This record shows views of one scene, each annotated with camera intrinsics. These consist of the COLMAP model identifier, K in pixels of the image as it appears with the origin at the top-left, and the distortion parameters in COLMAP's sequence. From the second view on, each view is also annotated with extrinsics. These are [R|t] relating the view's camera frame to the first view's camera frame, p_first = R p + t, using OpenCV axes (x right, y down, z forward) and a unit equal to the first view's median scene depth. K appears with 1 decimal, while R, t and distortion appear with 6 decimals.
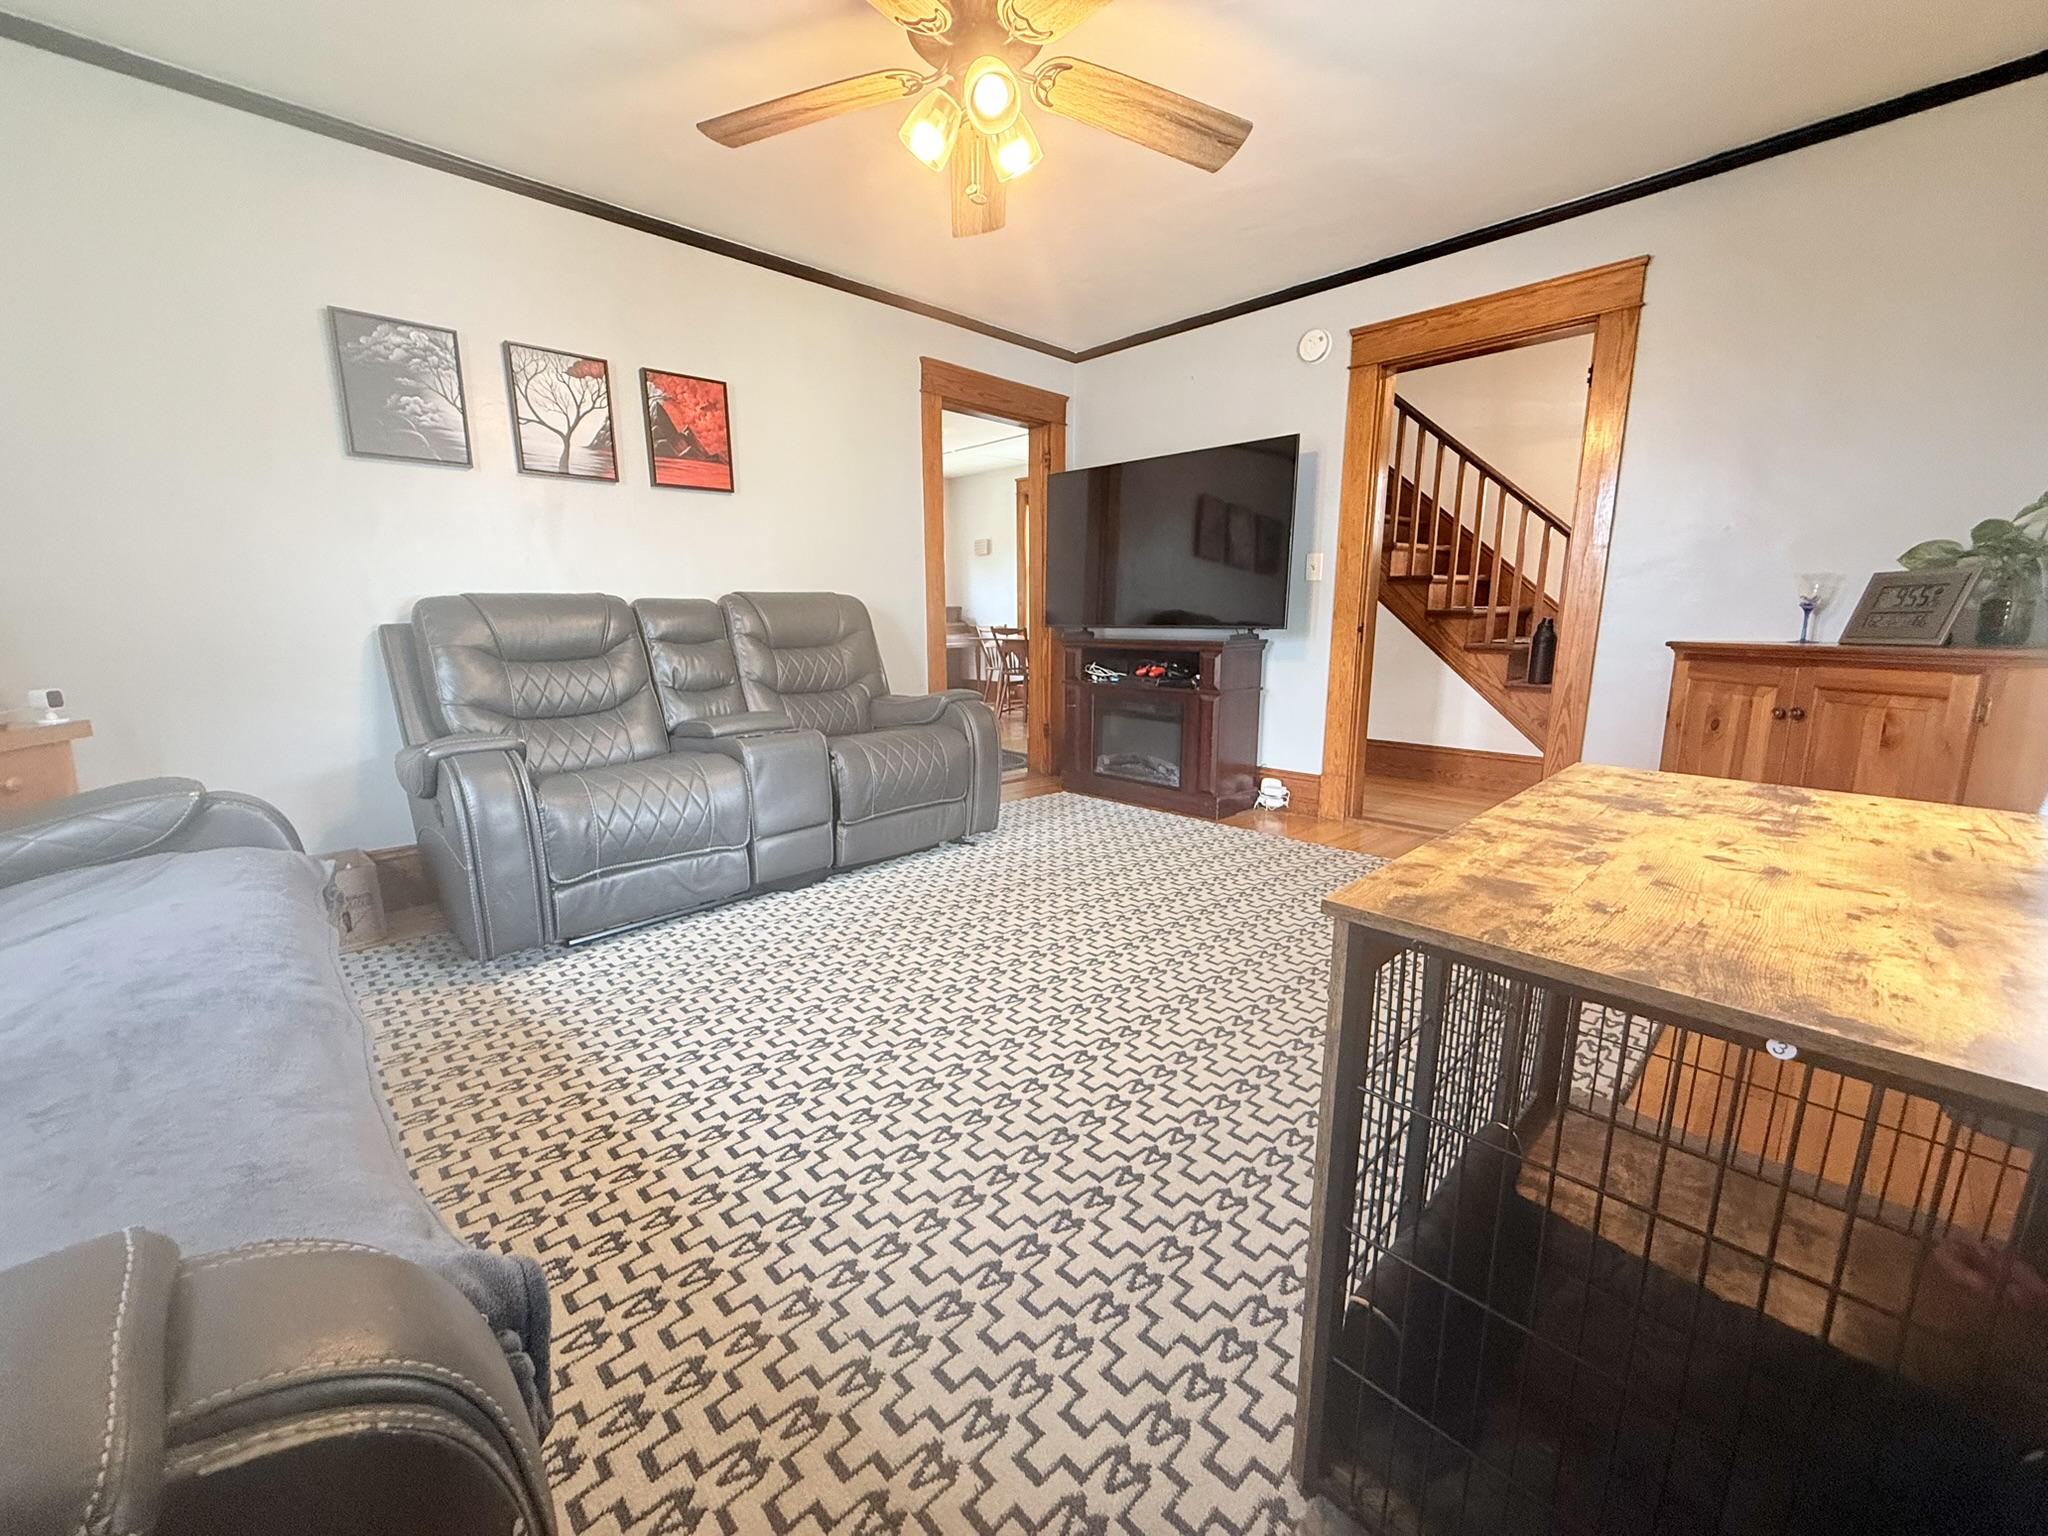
lens RADIAL K [[810.3, 0, 1022.5], [0, 810.3, 772.5], [0, 0, 1]] dist [0.000797, -0.000316]
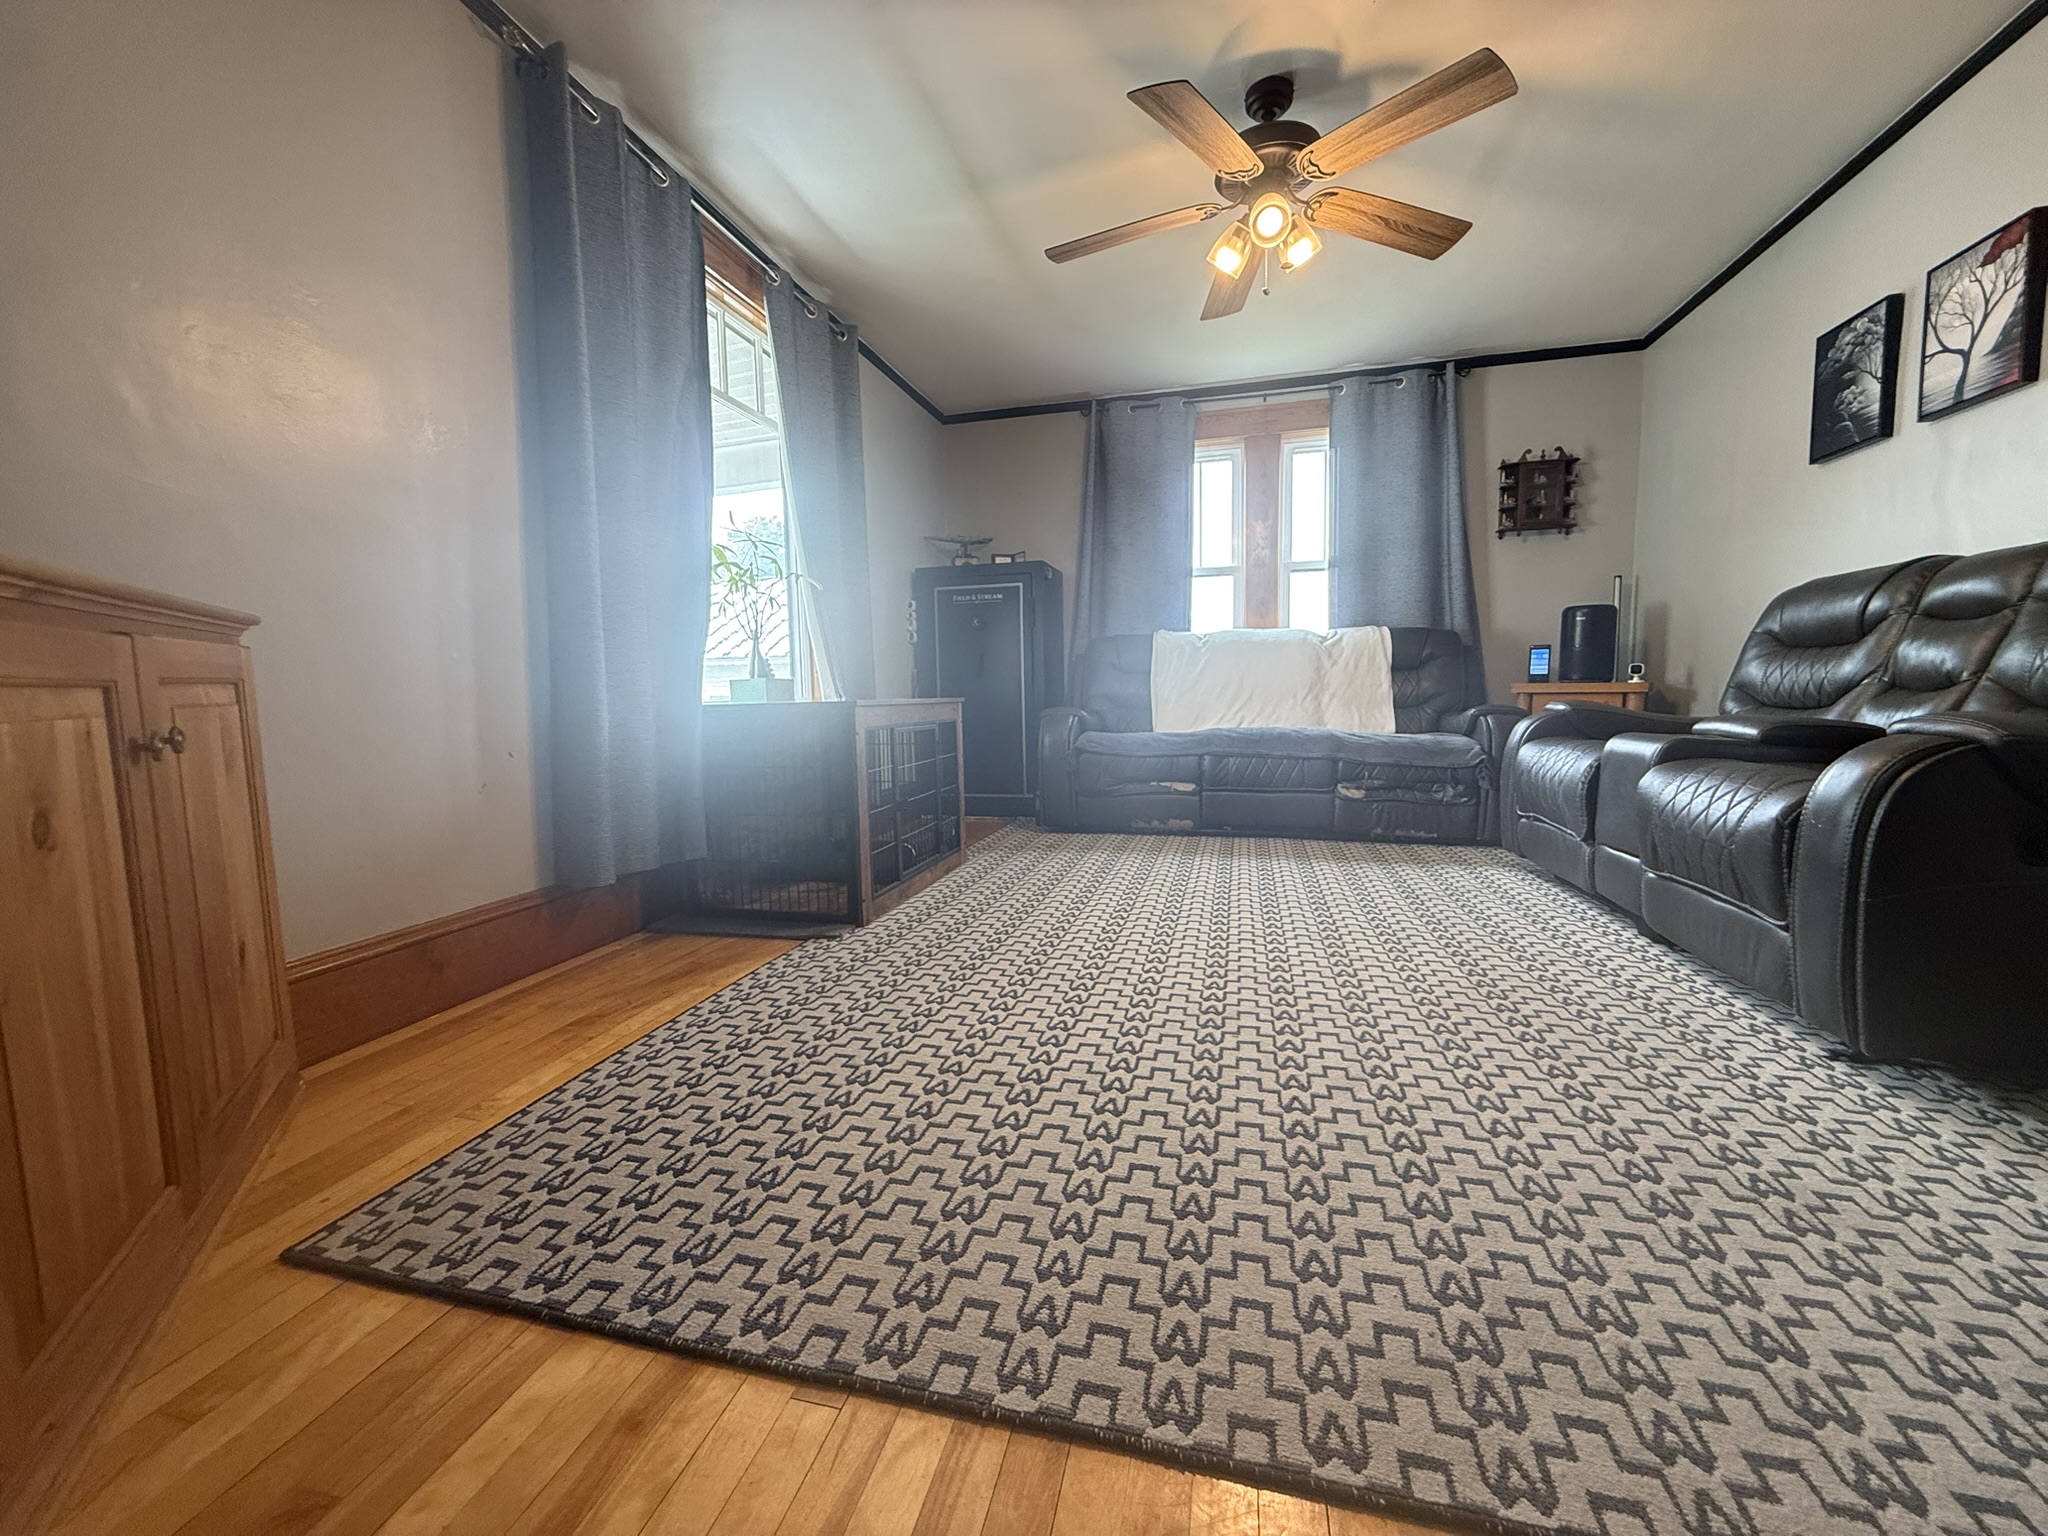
lens RADIAL K [[816.4, 0, 1017.3], [0, 816.4, 769.5], [0, 0, 1]] dist [-0.000462, 0.000454]
pose [[-0.860455, 0.068481, -0.504904, 0.647111], [-0.075476, 0.962865, 0.259220, -0.172977], [0.503906, 0.261156, -0.823333, 1.328951]]
